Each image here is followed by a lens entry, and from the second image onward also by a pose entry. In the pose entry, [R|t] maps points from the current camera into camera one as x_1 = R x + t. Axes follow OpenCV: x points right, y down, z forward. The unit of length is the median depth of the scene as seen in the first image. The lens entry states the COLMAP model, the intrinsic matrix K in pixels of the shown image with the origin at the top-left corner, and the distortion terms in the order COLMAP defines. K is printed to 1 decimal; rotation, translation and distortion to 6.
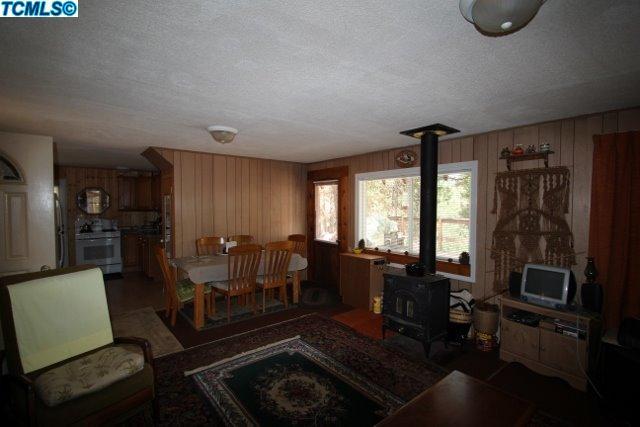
lens RADIAL K [[296.6, 0, 319.2], [0, 296.6, 214.4], [0, 0, 1]] dist [0.001596, -0.014059]
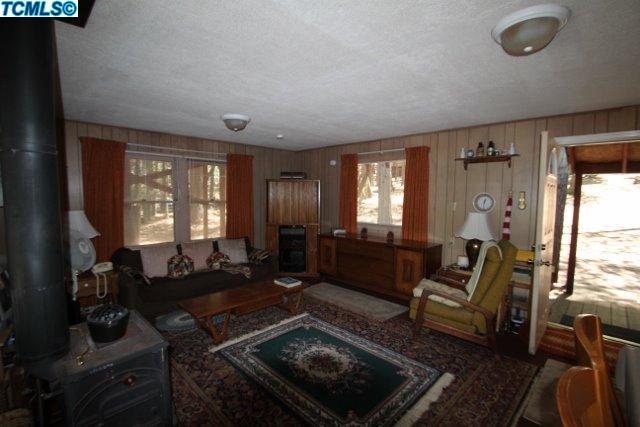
lens RADIAL K [[296.6, 0, 319.2], [0, 296.6, 214.4], [0, 0, 1]] dist [0.001596, -0.014059]
pose [[-0.993872, -0.003466, -0.110481, 0.049126], [-0.013849, 0.995537, 0.093354, -0.032074], [0.109665, 0.094313, -0.989484, 1.494502]]
